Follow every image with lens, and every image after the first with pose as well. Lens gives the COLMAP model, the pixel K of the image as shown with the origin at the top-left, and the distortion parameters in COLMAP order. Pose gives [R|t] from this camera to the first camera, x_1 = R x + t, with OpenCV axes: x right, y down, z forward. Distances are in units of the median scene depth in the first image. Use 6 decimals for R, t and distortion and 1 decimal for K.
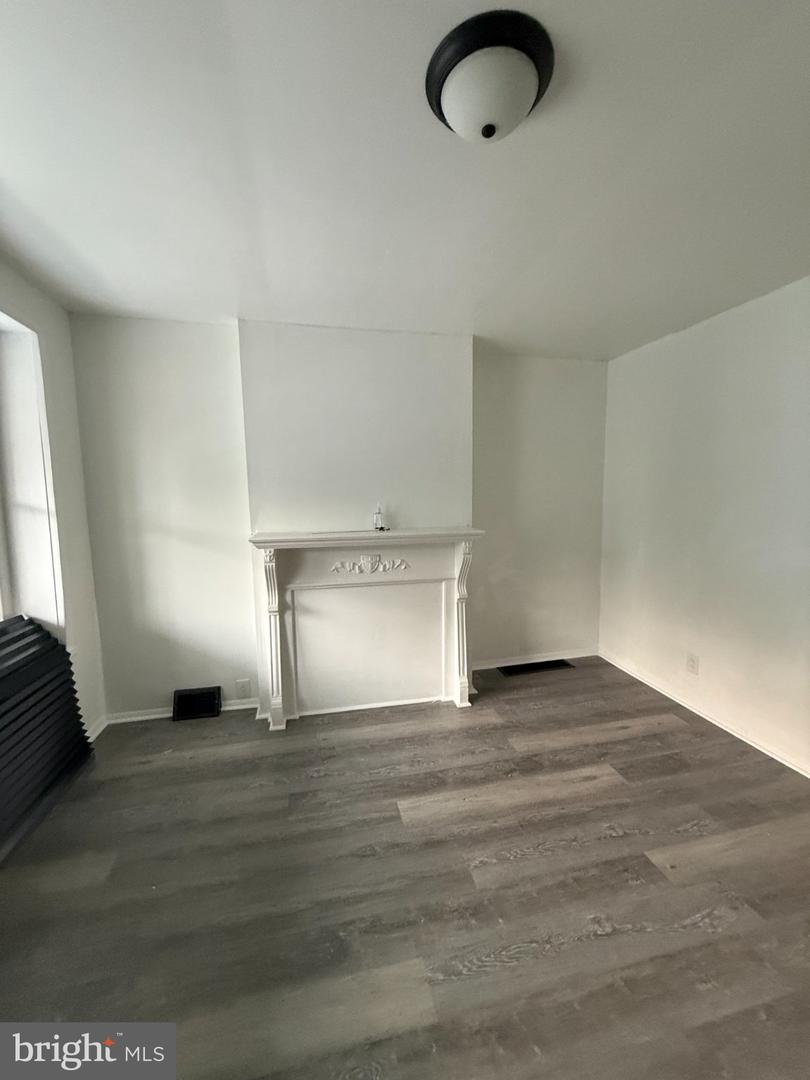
lens RADIAL K [[432.2, 0, 411.1], [0, 432.2, 542.4], [0, 0, 1]] dist [-0.000150, 0.000640]
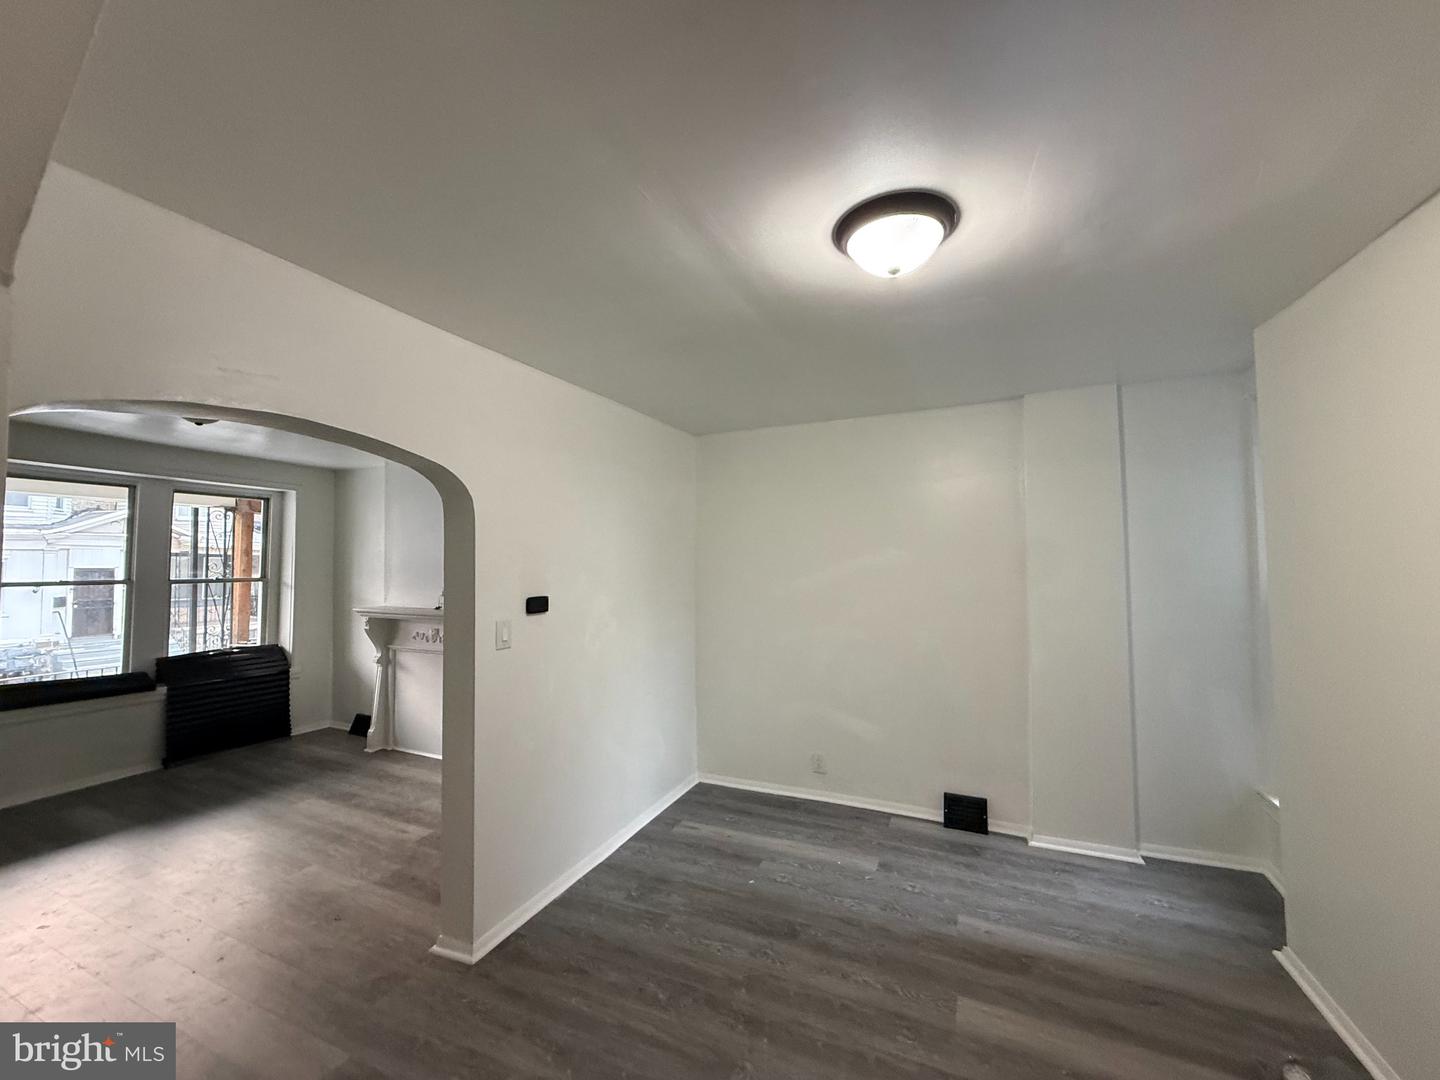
lens RADIAL K [[576.3, 0, 715.3], [0, 576.3, 541.9], [0, 0, 1]] dist [-0.000150, 0.000640]
pose [[0.783443, -0.019498, -0.621158, 1.677714], [-0.082626, 0.987366, -0.135206, -0.064086], [0.615947, 0.157250, 0.771934, 0.168340]]
